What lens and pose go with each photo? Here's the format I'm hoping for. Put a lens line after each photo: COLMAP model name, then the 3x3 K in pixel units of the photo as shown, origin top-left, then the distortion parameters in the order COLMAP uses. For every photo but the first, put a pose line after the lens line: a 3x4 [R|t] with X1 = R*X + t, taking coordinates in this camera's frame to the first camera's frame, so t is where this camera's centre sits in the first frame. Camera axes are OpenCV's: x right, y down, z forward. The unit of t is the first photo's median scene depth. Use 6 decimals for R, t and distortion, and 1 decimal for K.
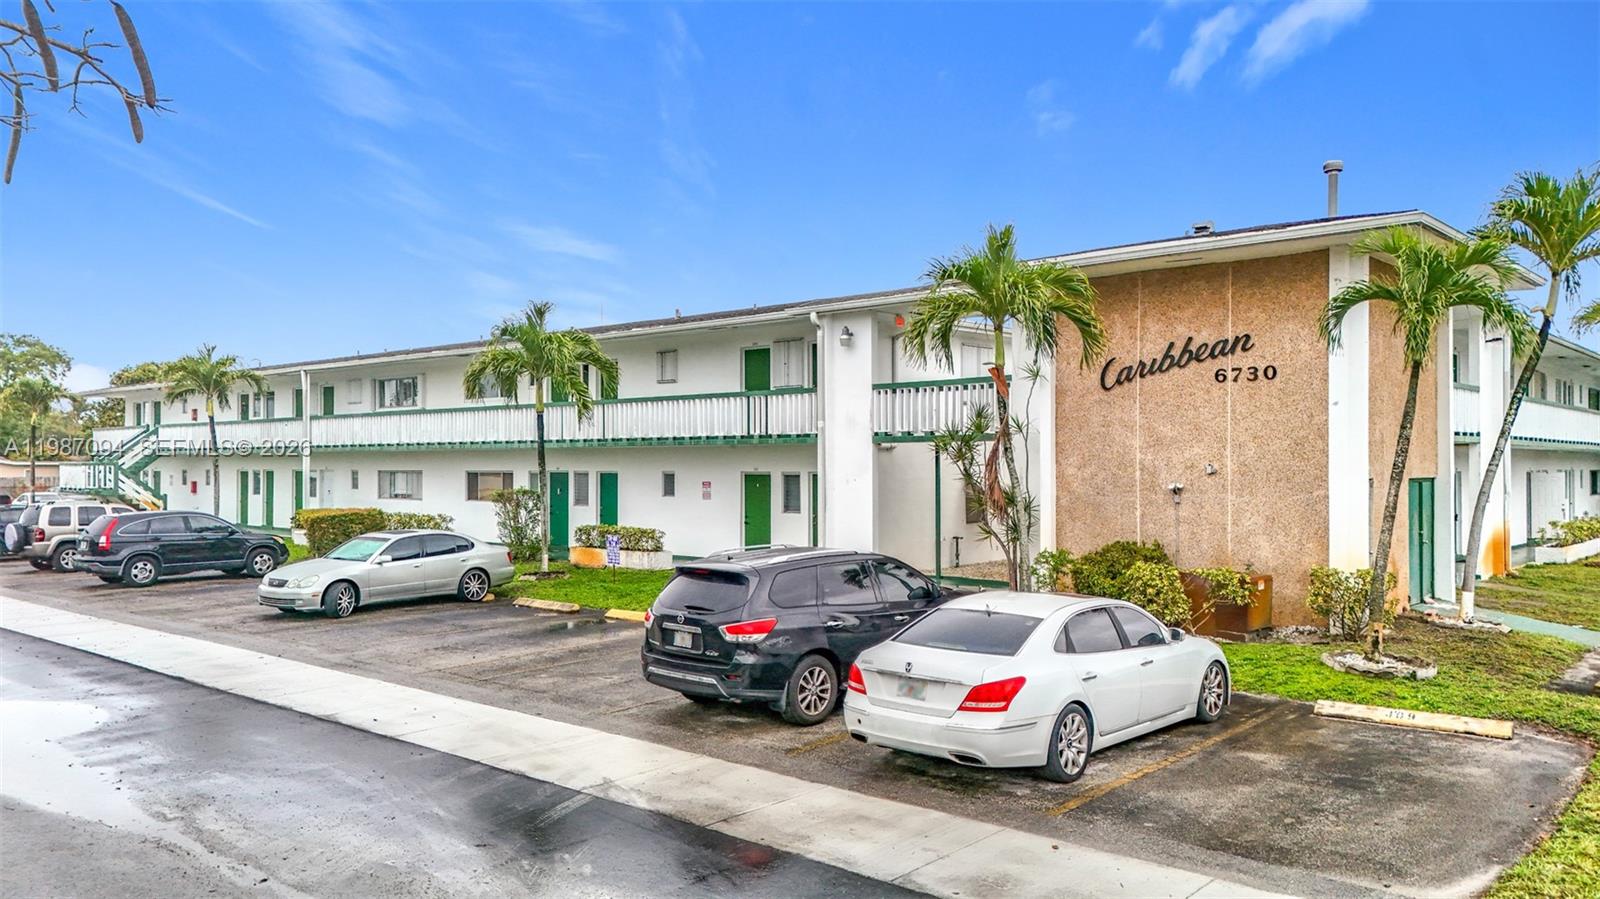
lens RADIAL K [[1176.6, 0, 800.0], [0, 1176.6, 449.5], [0, 0, 1]] dist [0.102065, -0.126445]
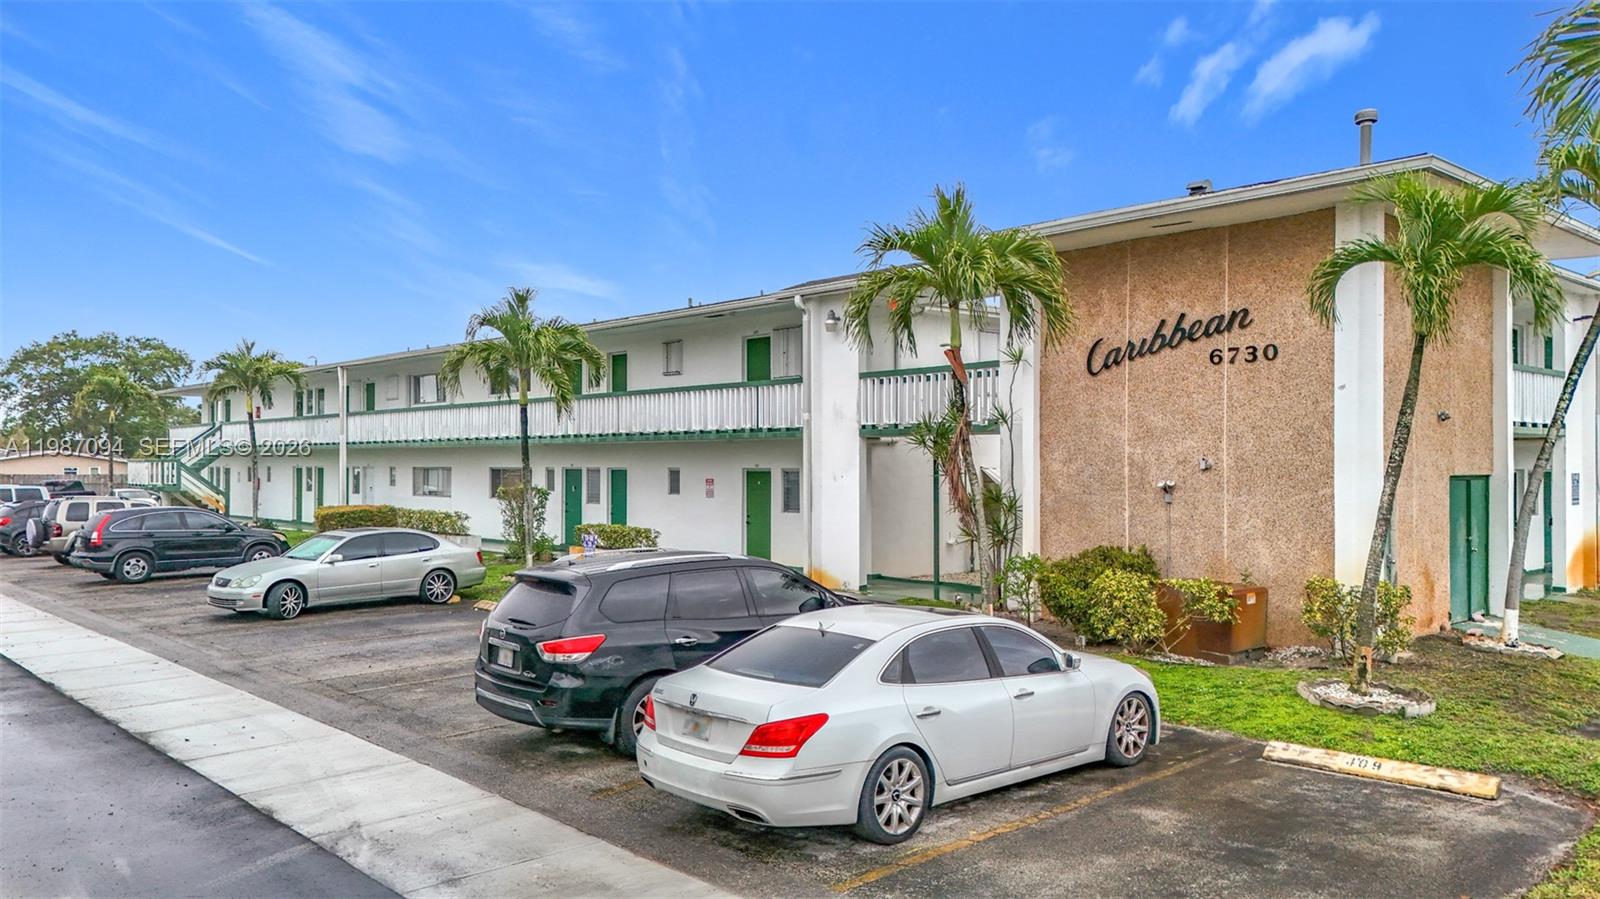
lens RADIAL K [[1176.6, 0, 800.0], [0, 1176.6, 449.5], [0, 0, 1]] dist [0.102065, -0.126445]
pose [[0.995064, -0.000012, -0.099231, 0.137112], [0.000056, 1.000000, 0.000444, 0.005314], [0.099231, -0.000447, 0.995064, 0.103767]]
